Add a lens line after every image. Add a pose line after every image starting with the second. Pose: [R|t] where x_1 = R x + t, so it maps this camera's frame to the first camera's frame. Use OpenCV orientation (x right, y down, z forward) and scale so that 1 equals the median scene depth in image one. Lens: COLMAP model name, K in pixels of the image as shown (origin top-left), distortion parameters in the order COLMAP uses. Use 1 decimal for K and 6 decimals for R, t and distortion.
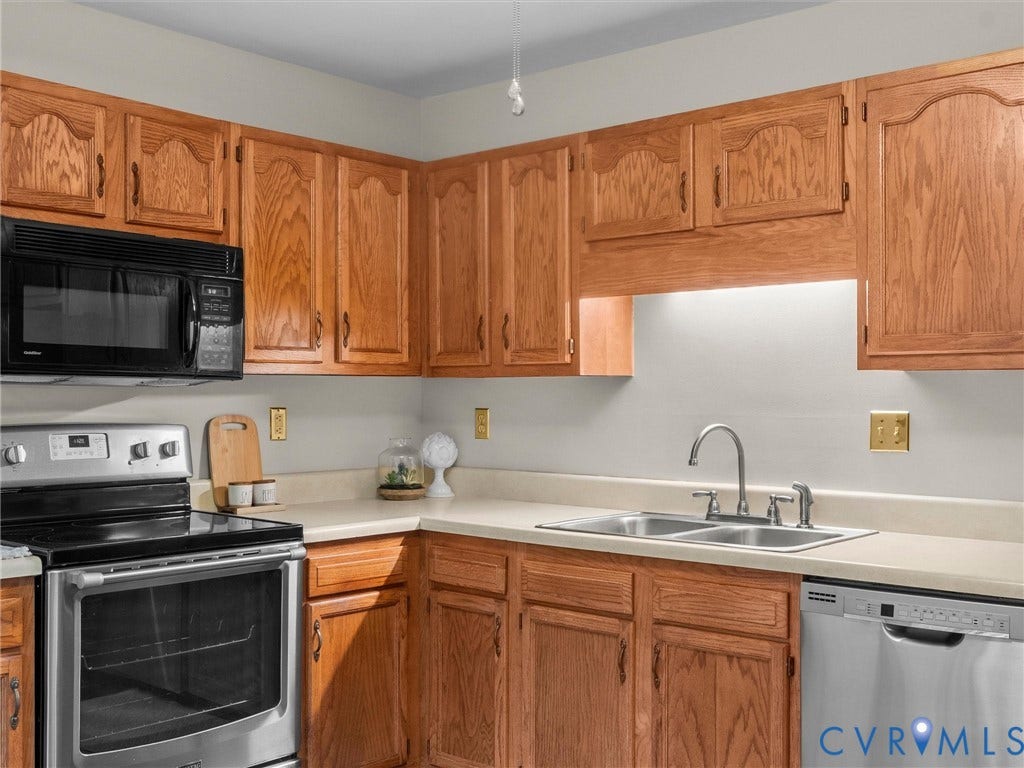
lens RADIAL K [[1149.8, 0, 505.2], [0, 1149.8, 402.6], [0, 0, 1]] dist [0.011639, 0.000000]
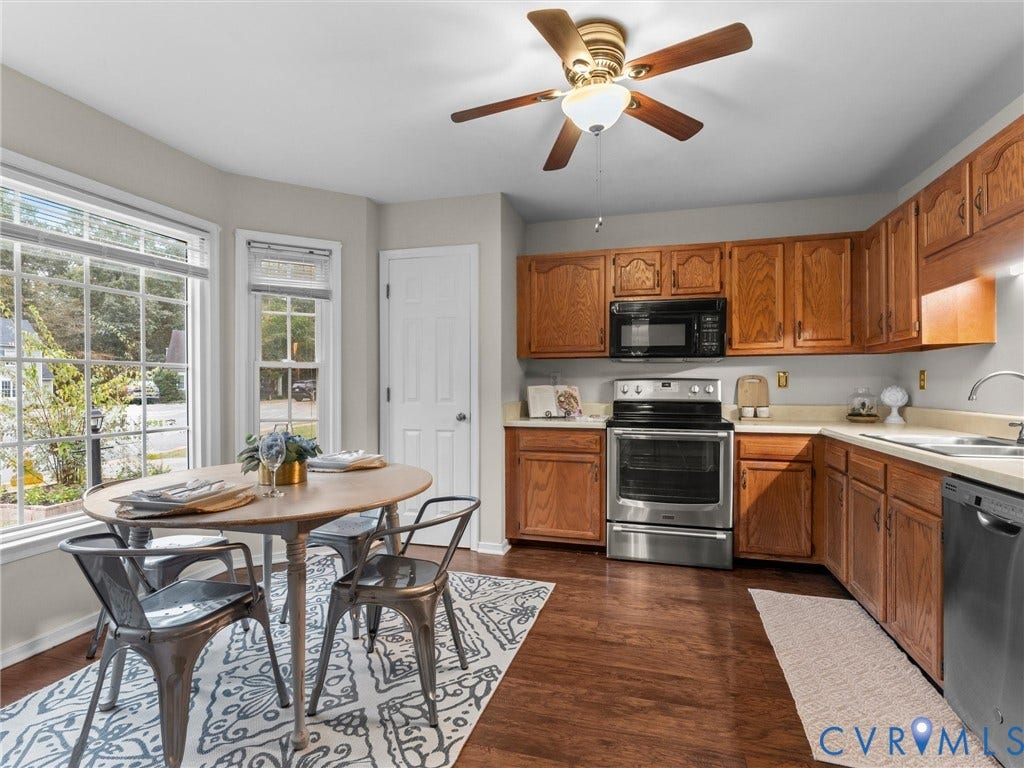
lens RADIAL K [[516.8, 0, 504.4], [0, 516.8, 388.2], [0, 0, 1]] dist [0.003826, -0.000439]
pose [[0.427733, 0.001328, -0.903904, 0.493620], [-0.007327, 0.999971, -0.001998, 0.044978], [0.903875, 0.007478, 0.427731, 0.196600]]
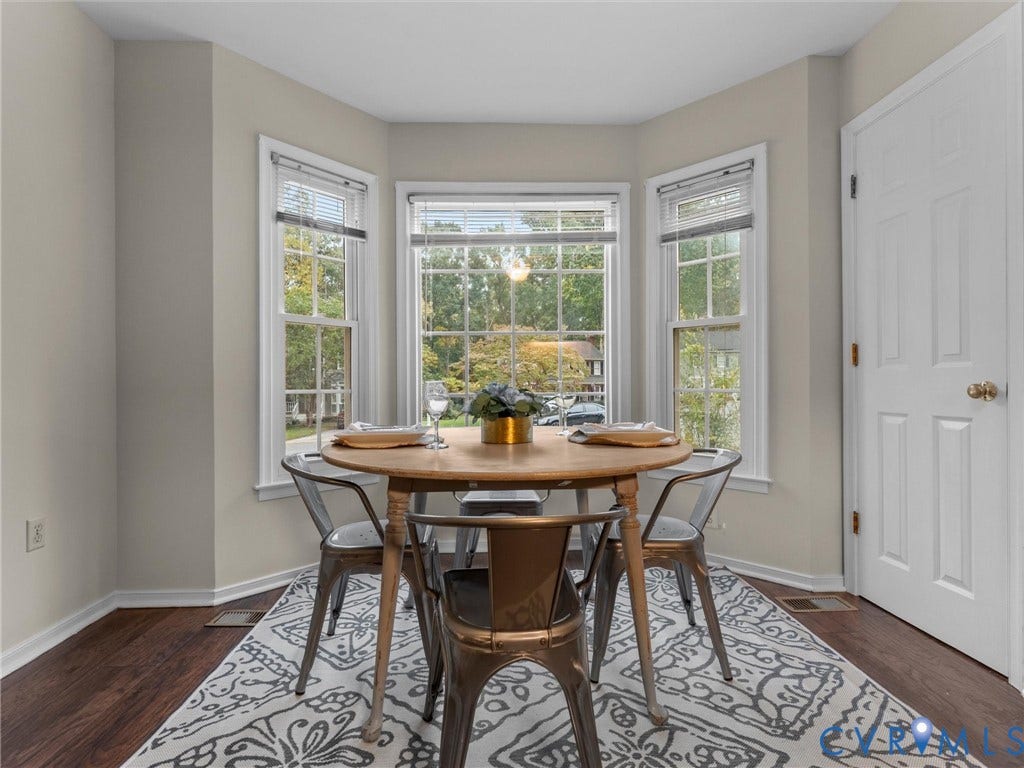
lens RADIAL K [[491.4, 0, 505.6], [0, 491.4, 381.3], [0, 0, 1]] dist [0.005194, -0.000037]
pose [[-0.718786, -0.007208, -0.695194, 0.168722], [-0.008667, 0.999961, -0.001407, 0.098146], [0.695177, 0.005014, -0.718821, 0.590596]]
